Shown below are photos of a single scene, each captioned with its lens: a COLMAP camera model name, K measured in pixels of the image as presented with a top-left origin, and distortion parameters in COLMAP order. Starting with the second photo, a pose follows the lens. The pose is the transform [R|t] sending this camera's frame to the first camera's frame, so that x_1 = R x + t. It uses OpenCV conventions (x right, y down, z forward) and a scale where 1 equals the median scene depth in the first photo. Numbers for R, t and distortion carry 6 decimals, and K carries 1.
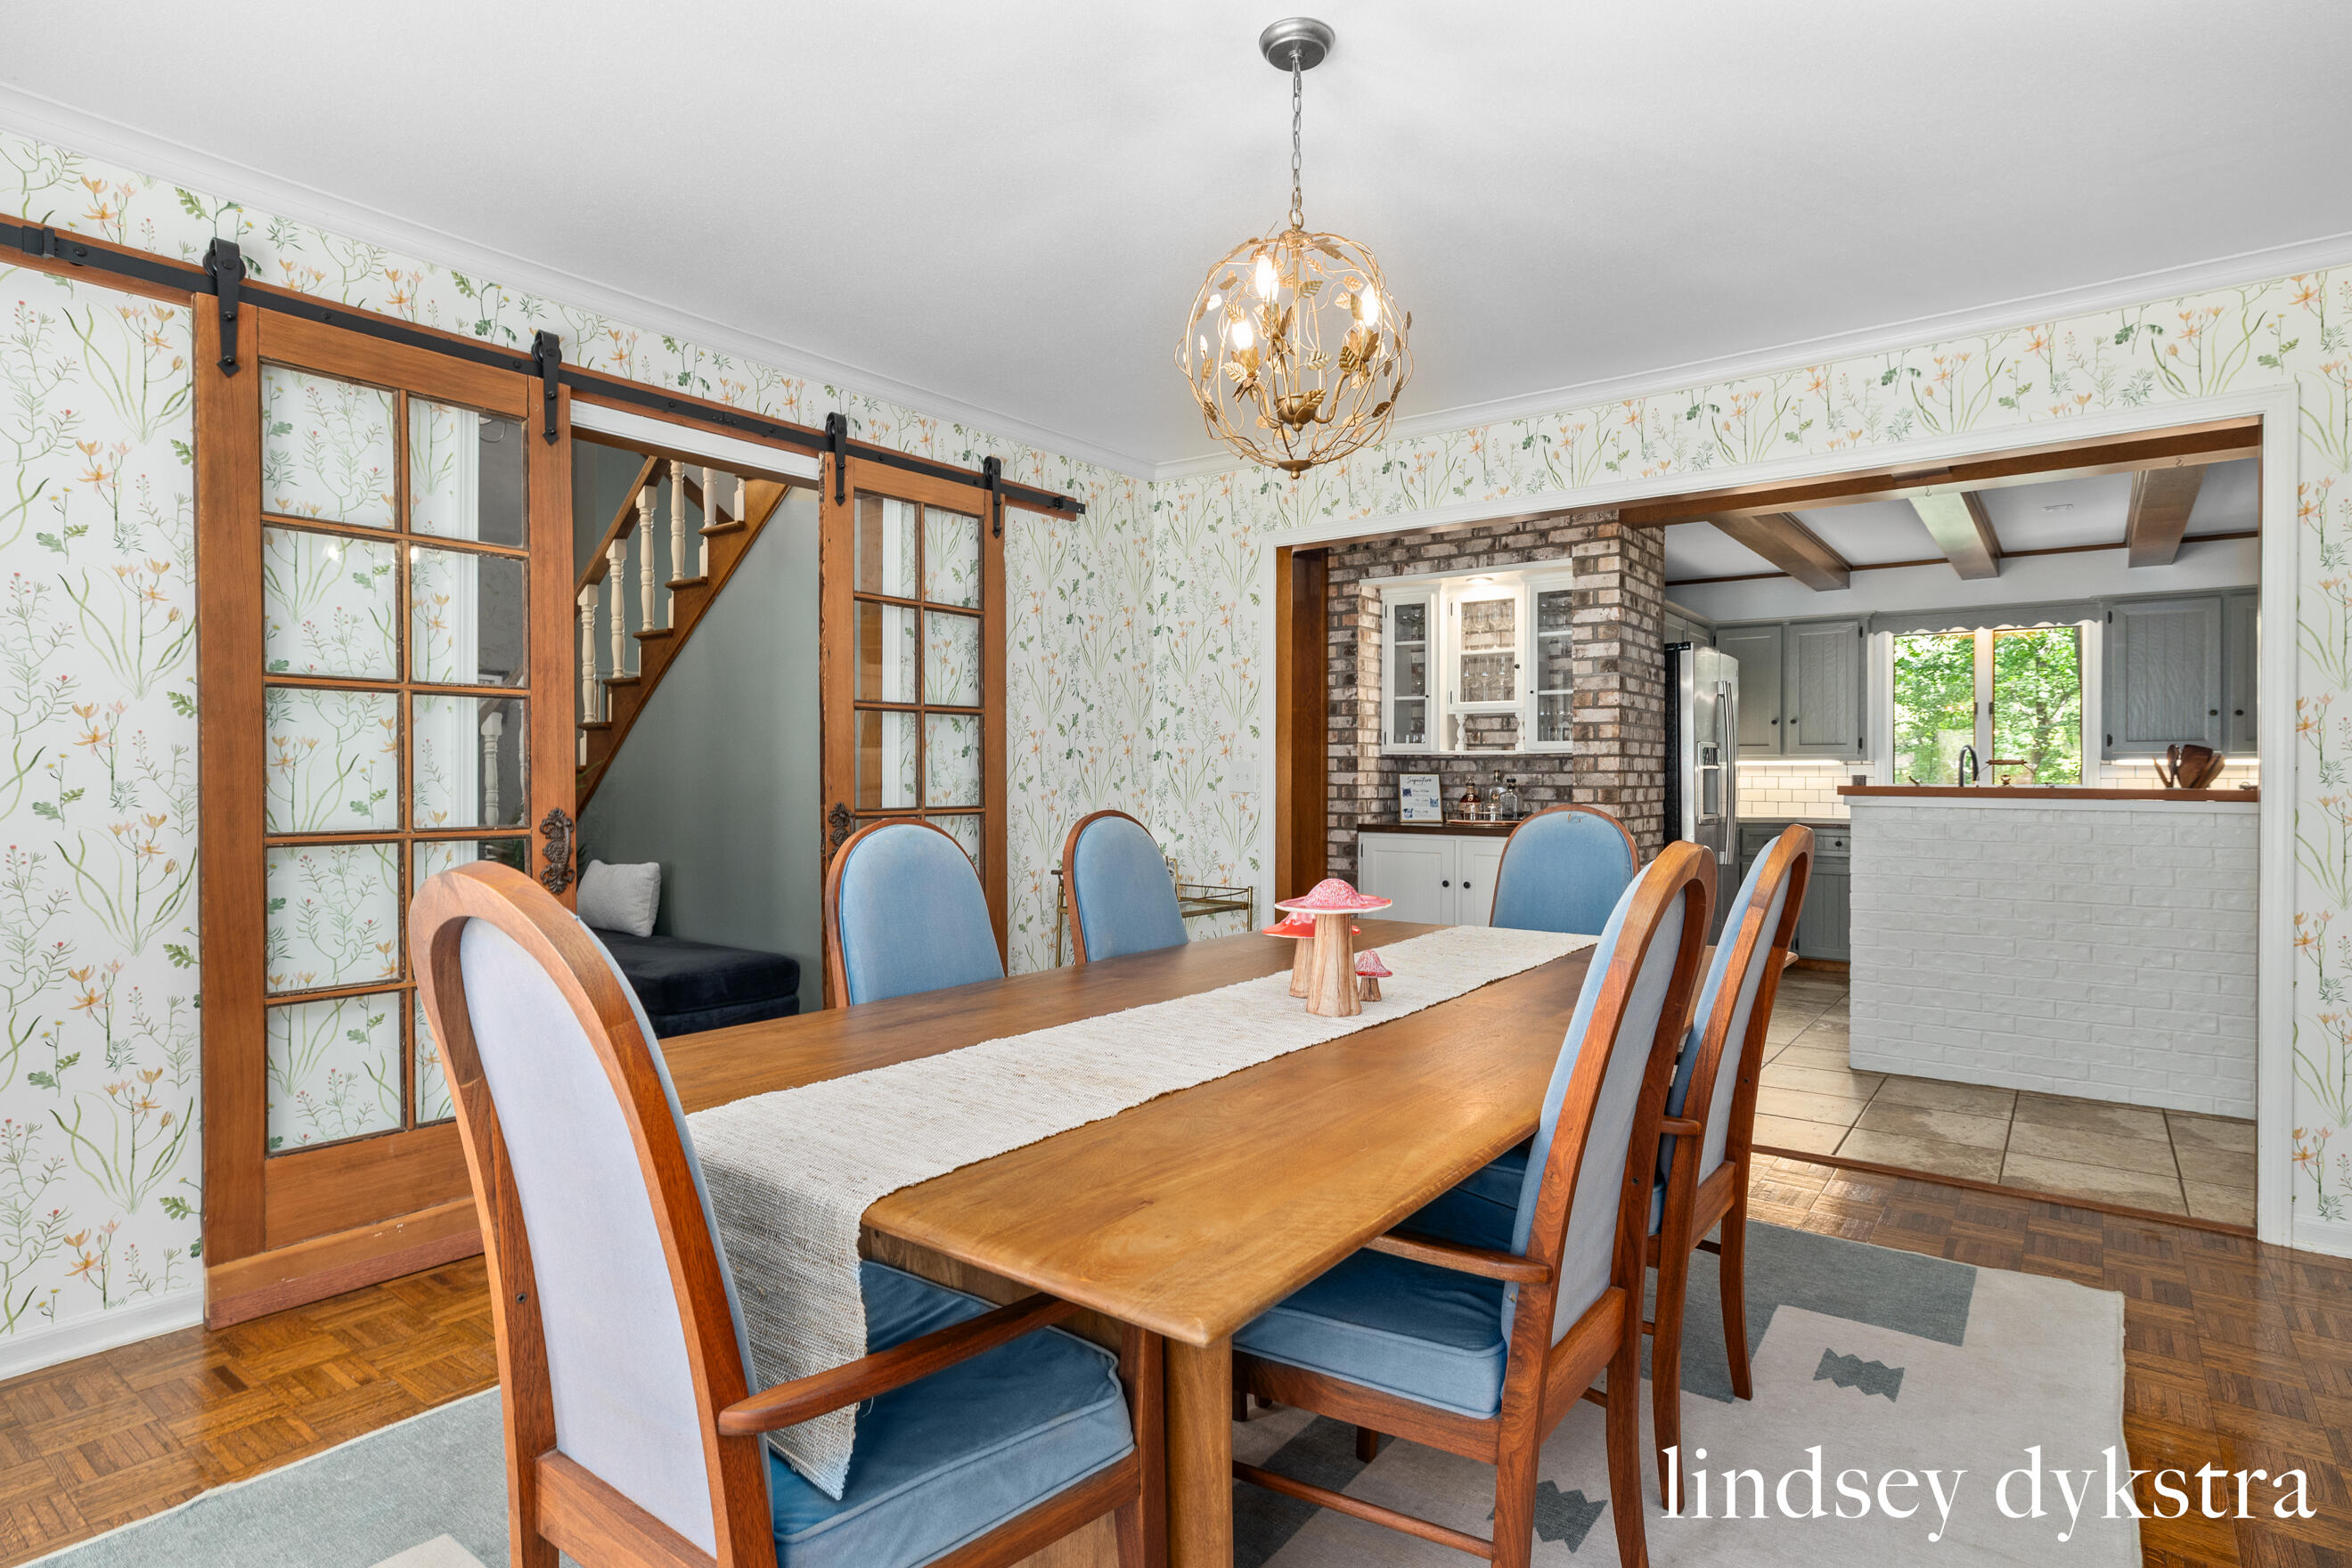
lens RADIAL K [[1197.9, 0, 1175.3], [0, 1197.9, 769.8], [0, 0, 1]] dist [-0.007538, 0.005002]
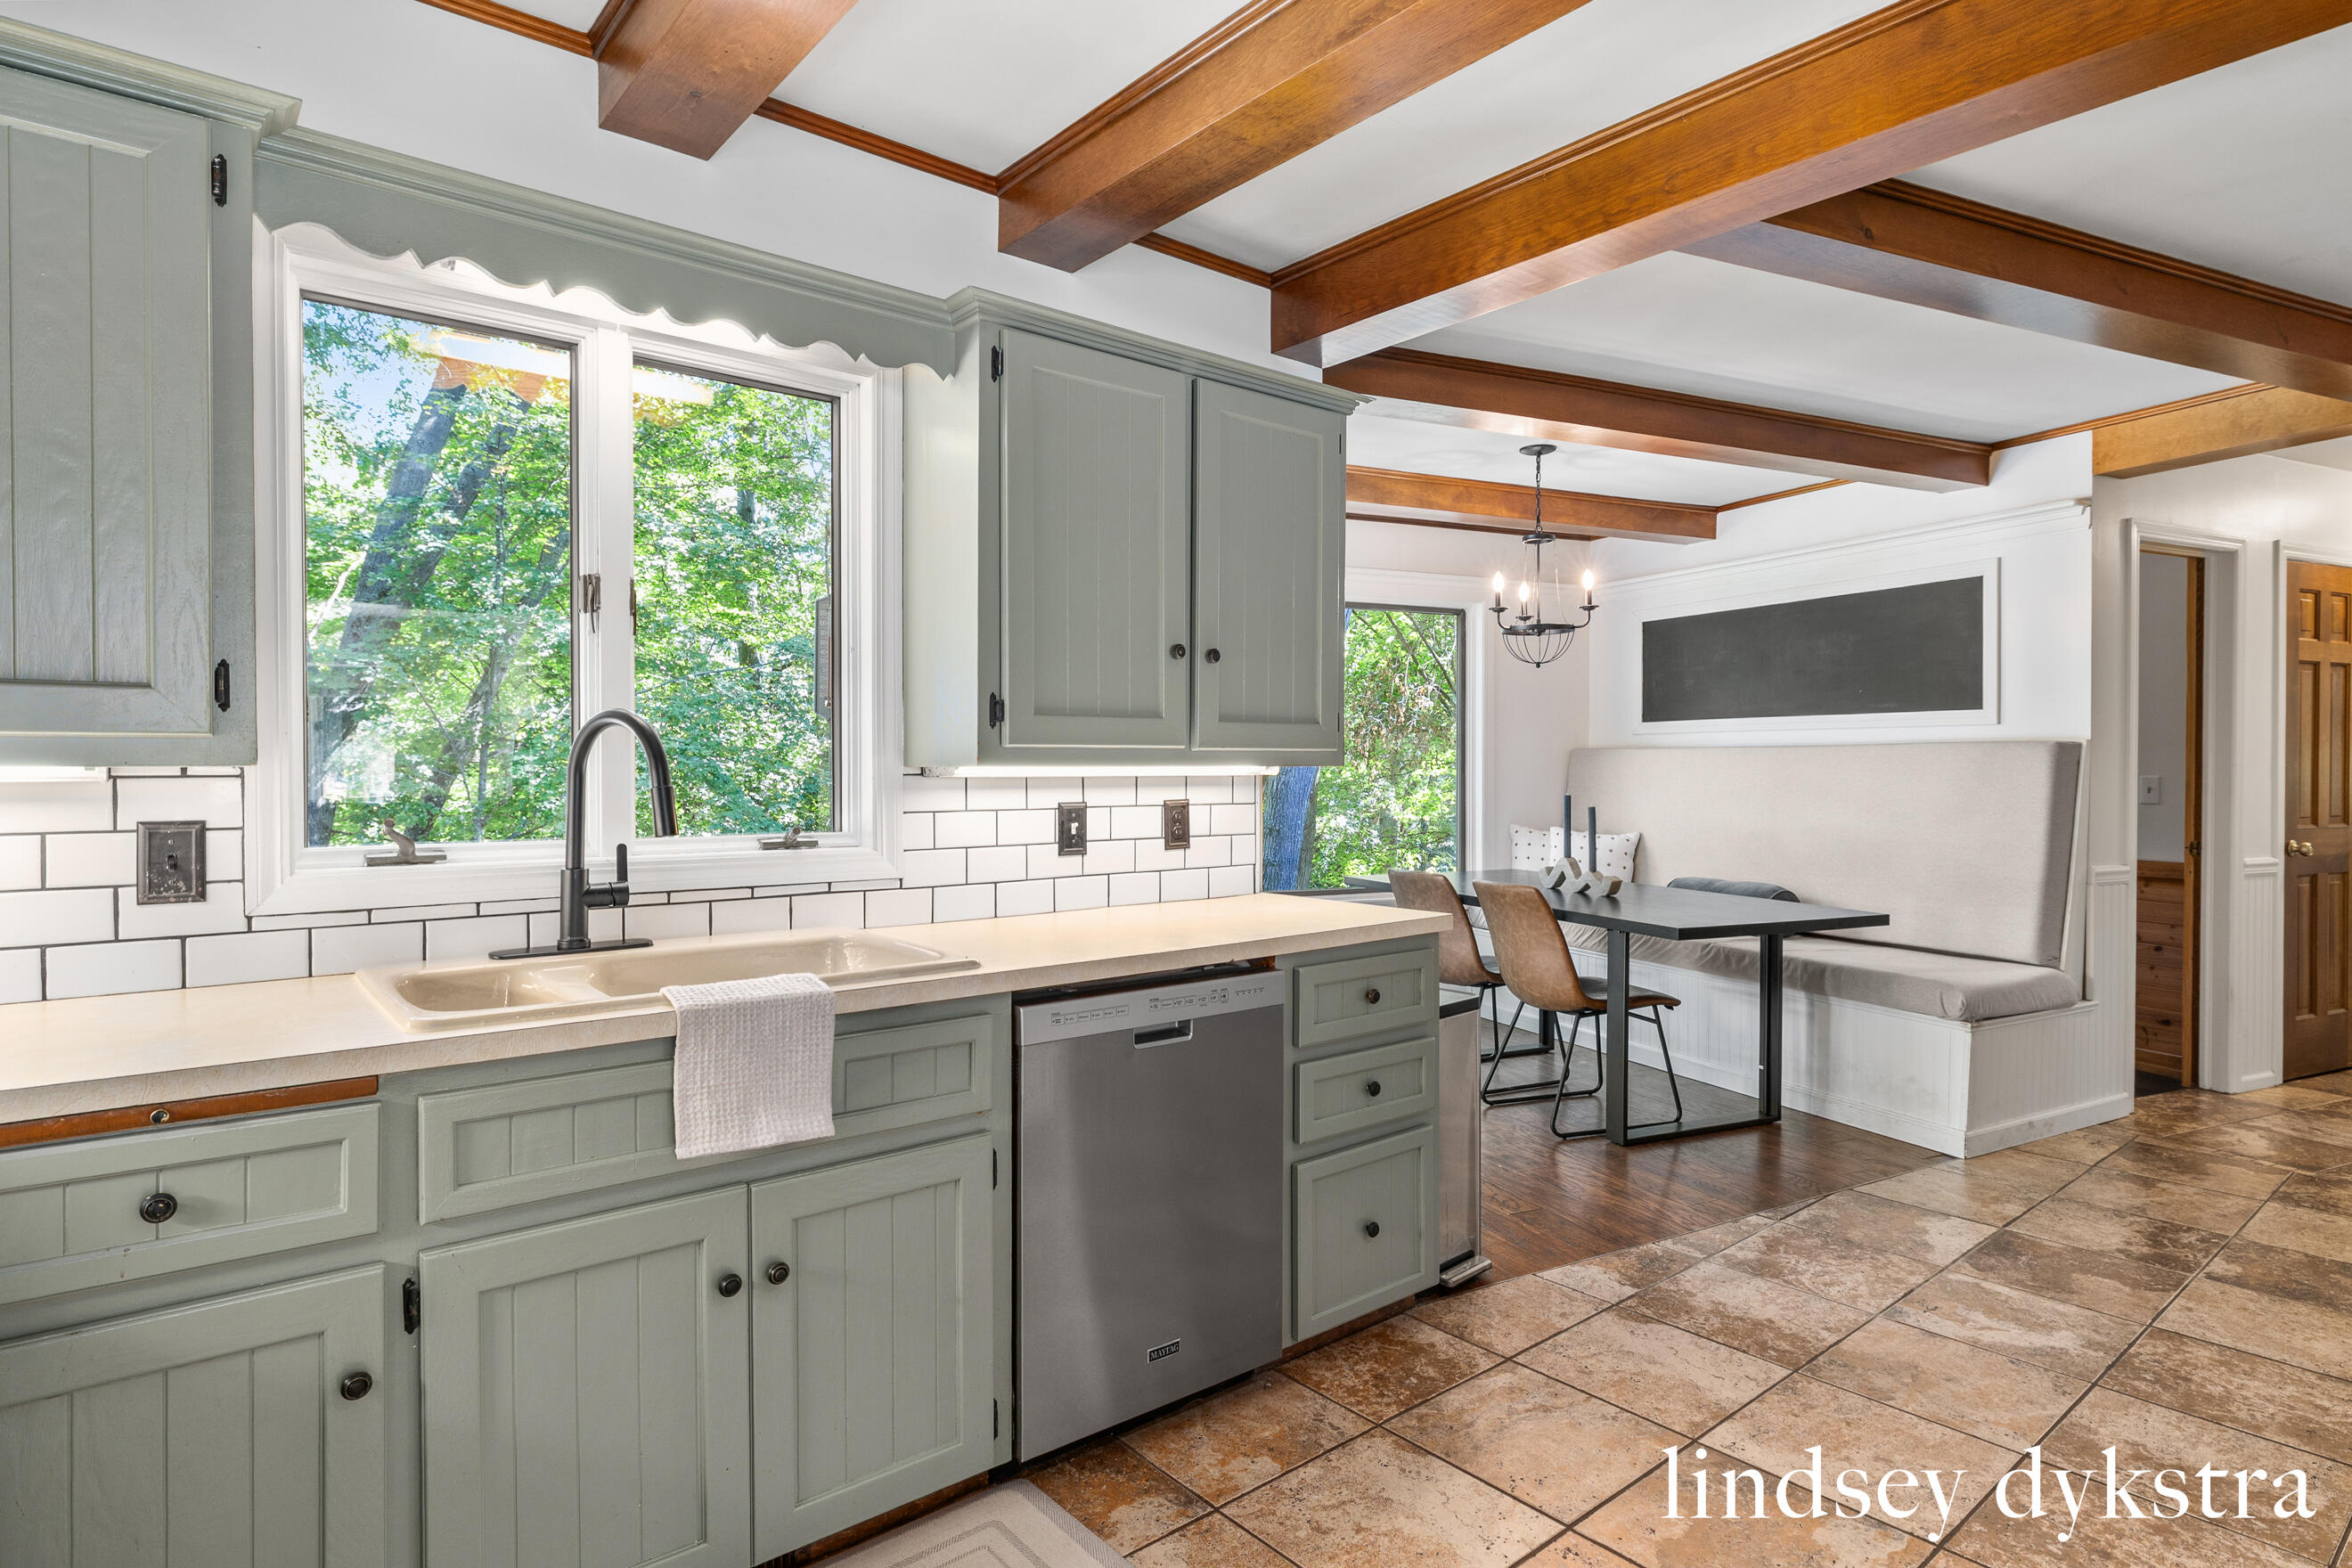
lens RADIAL K [[1271.4, 0, 1178.6], [0, 1271.4, 771.8], [0, 0, 1]] dist [-0.001522, 0.000706]
pose [[0.224660, -0.004352, 0.974427, 0.363760], [-0.006174, 0.999964, 0.005890, -0.007788], [-0.974418, -0.007339, 0.224625, 0.733241]]
